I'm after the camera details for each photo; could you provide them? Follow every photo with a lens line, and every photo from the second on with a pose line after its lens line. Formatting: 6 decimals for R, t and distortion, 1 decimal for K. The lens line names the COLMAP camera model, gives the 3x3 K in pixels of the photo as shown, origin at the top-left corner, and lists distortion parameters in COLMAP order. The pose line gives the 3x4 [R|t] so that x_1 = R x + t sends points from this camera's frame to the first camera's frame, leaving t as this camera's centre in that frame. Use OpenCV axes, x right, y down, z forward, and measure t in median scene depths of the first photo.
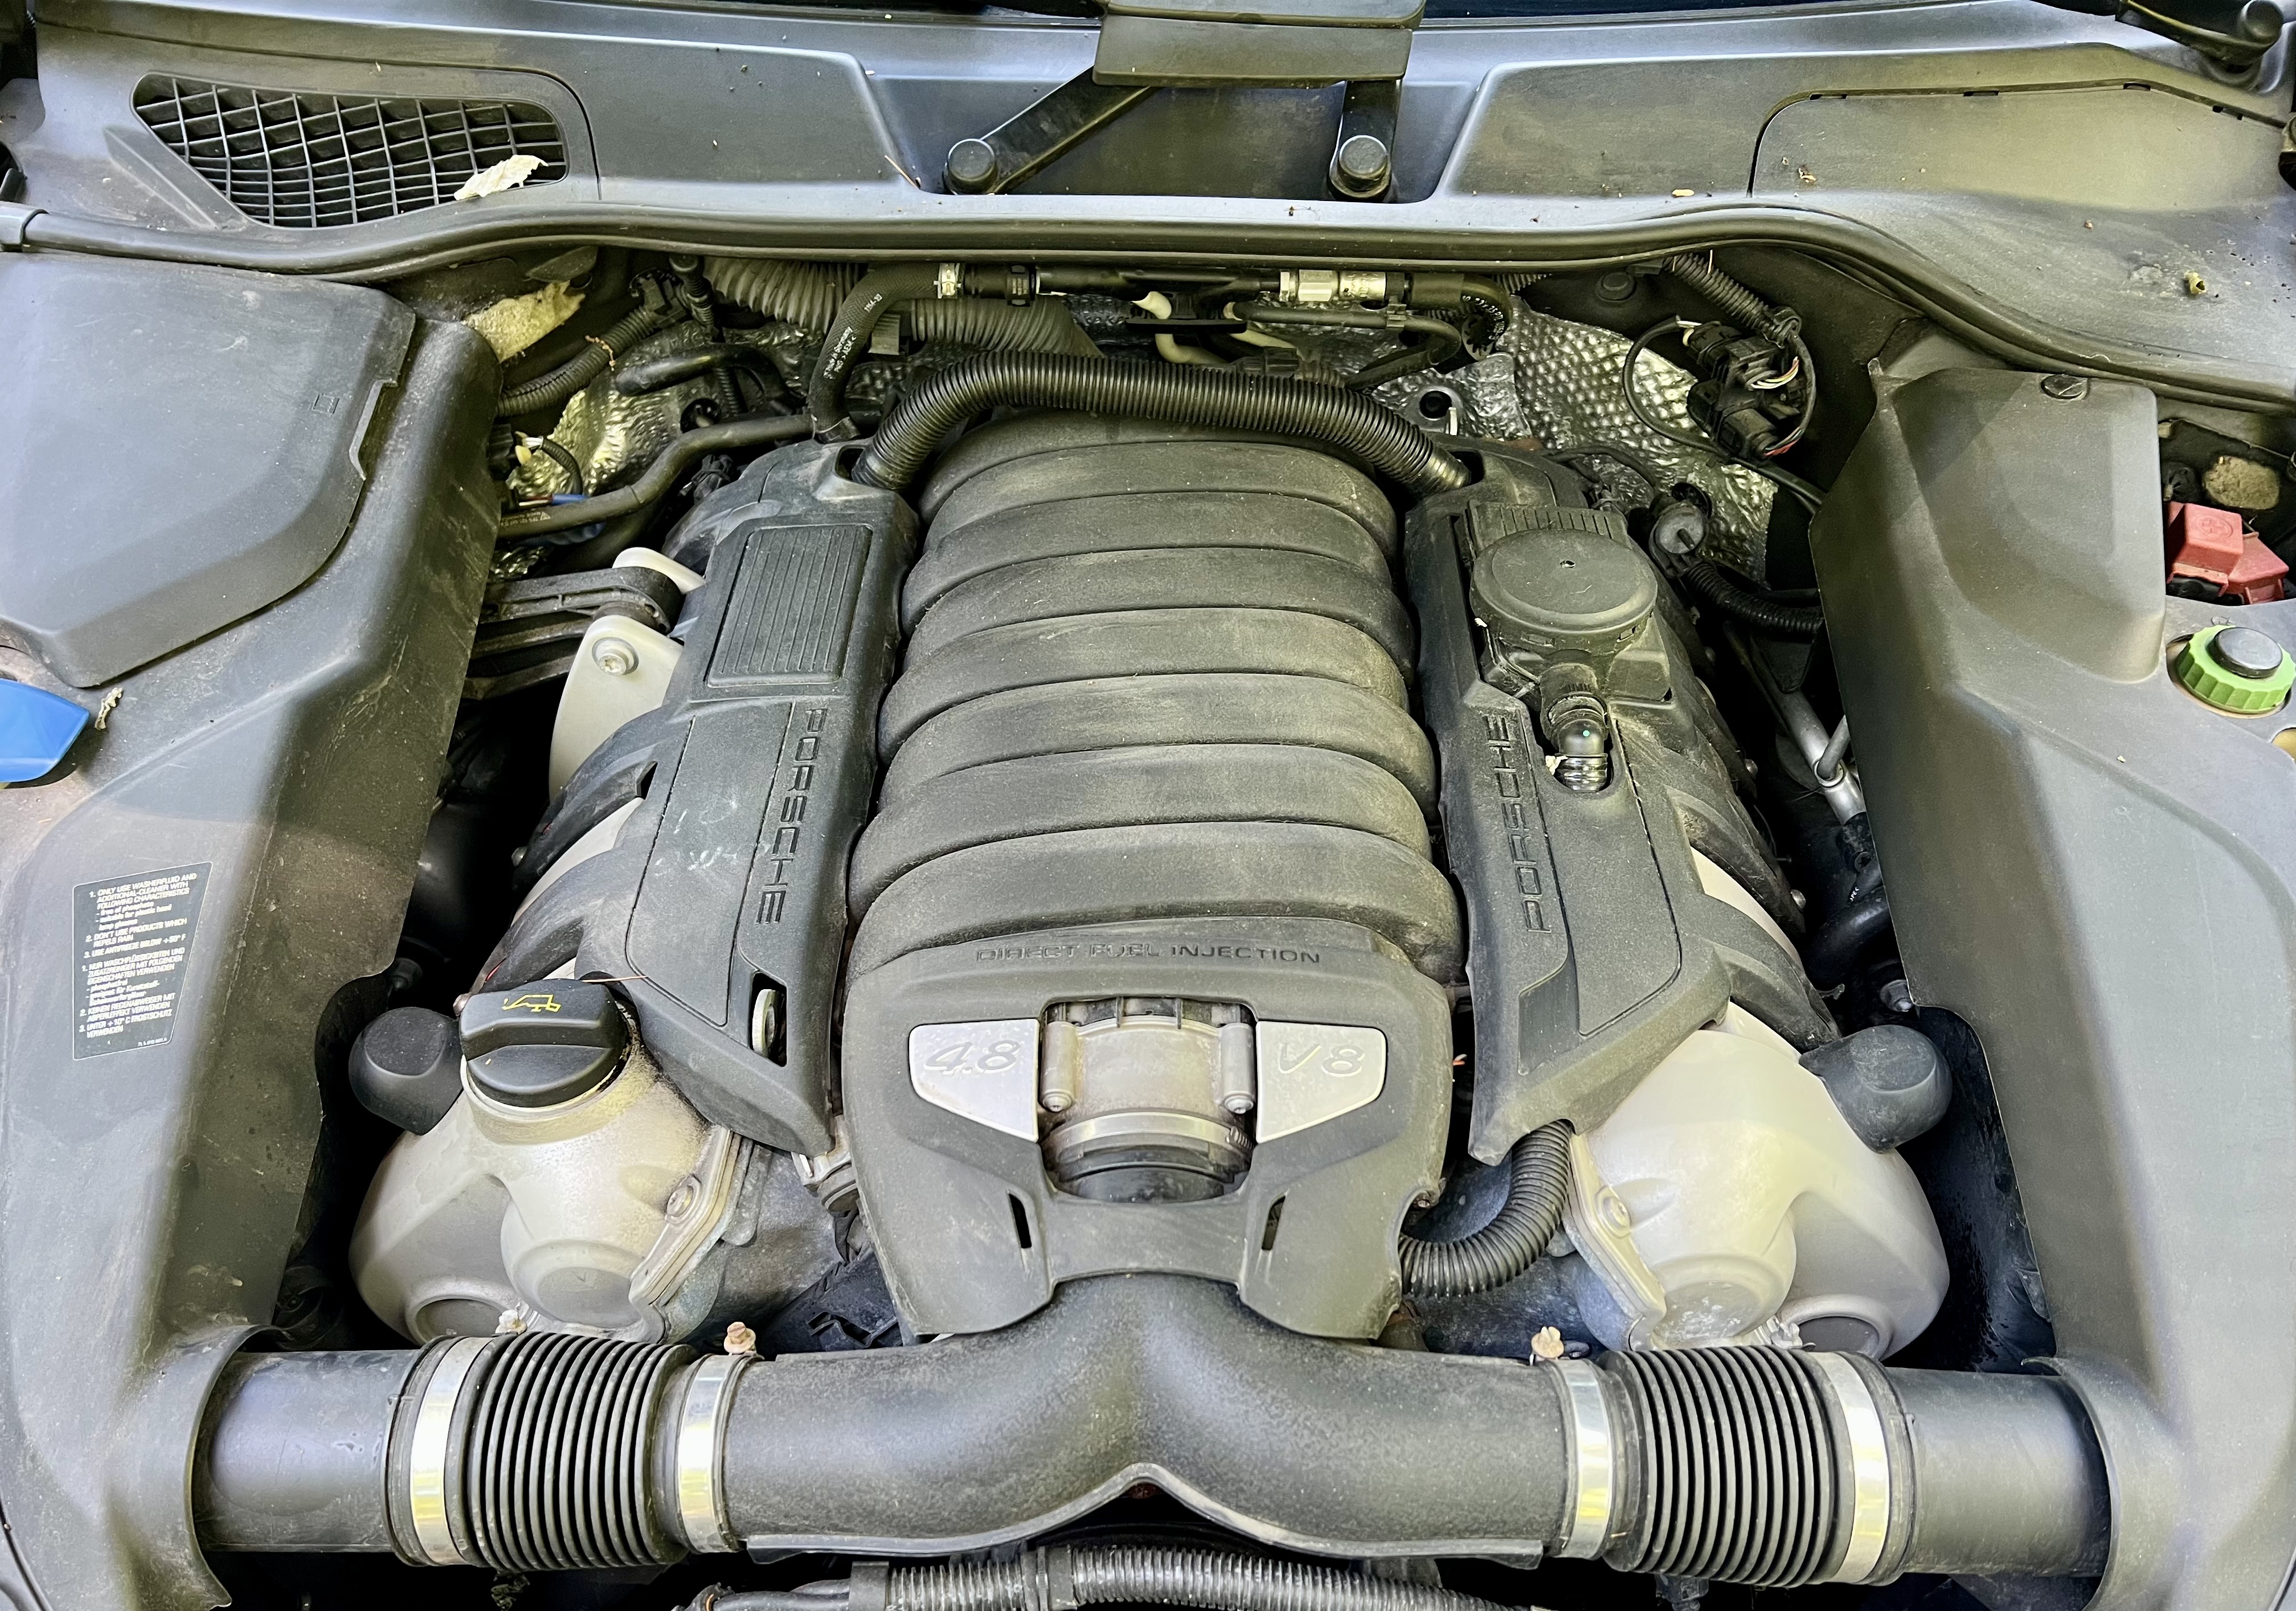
lens RADIAL K [[1746.8, 0, 1145.0], [0, 1746.8, 806.9], [0, 0, 1]] dist [0.002256, 0.001311]
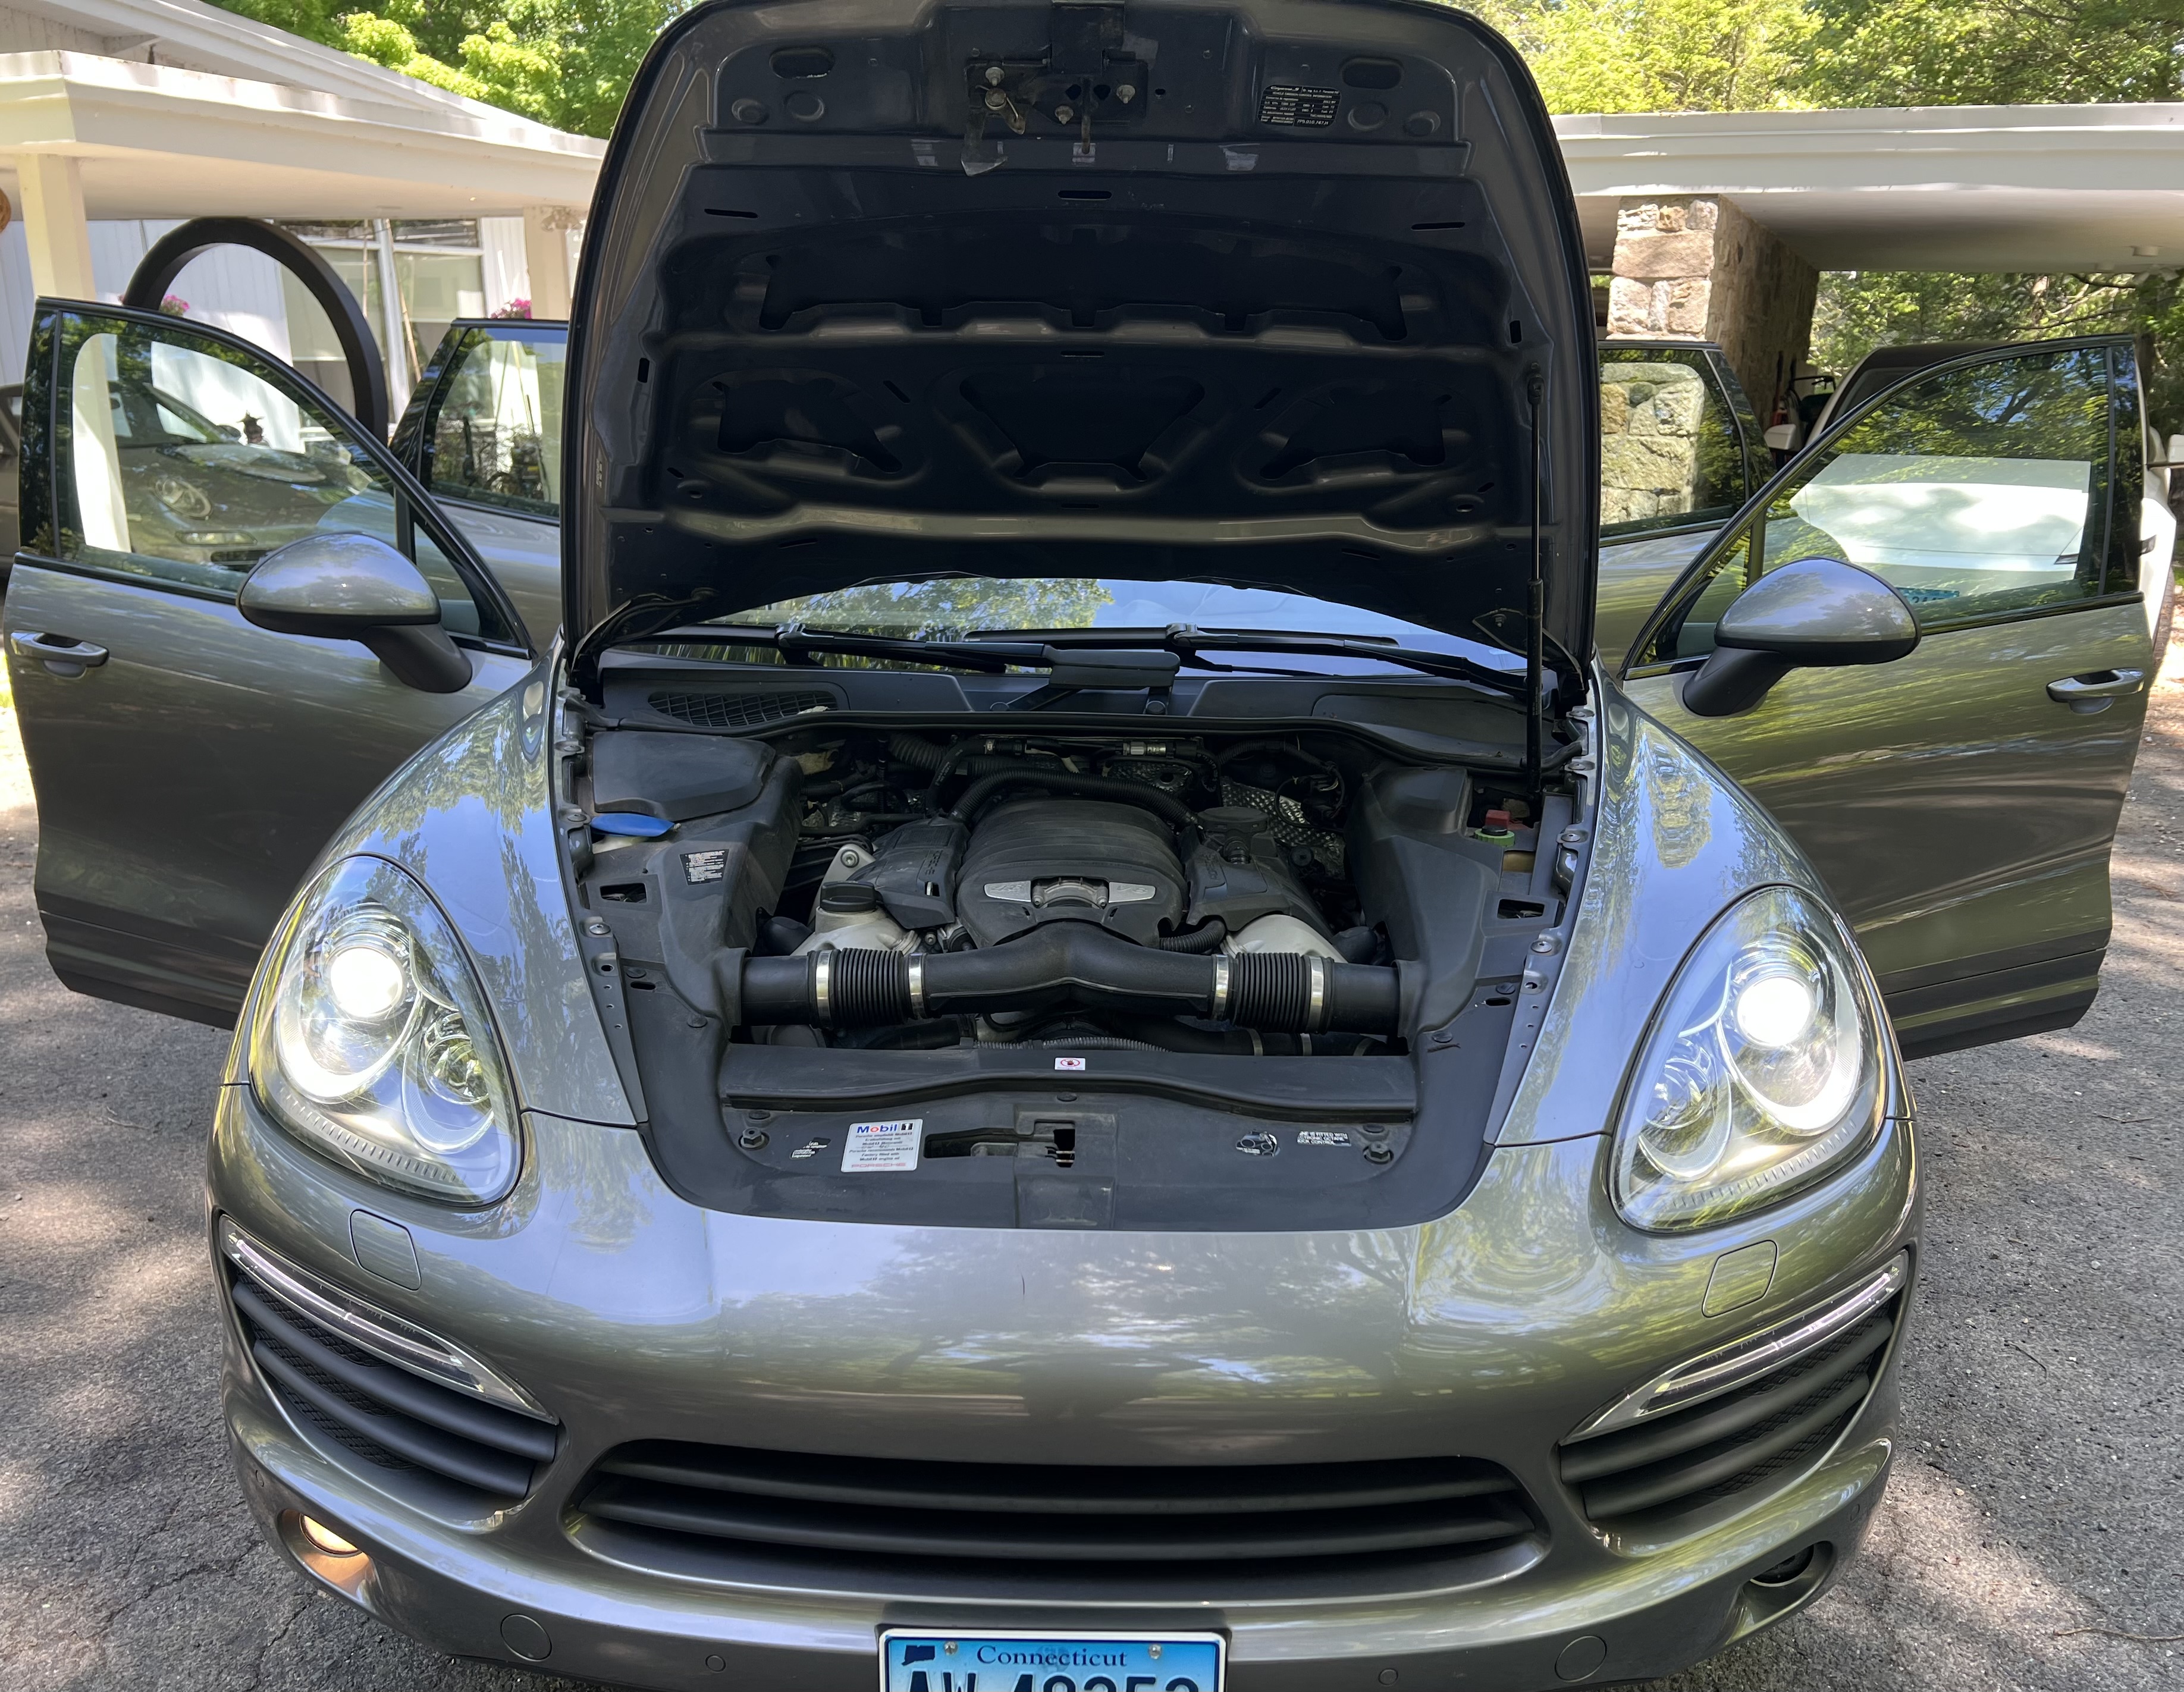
lens RADIAL K [[1778.9, 0, 1091.8], [0, 1778.9, 845.3], [0, 0, 1]] dist [0.001807, 0.000046]
pose [[0.999862, 0.005425, 0.015723, -0.006359], [0.004006, 0.838933, -0.544220, 1.188626], [-0.016143, 0.544208, 0.838795, -1.039844]]
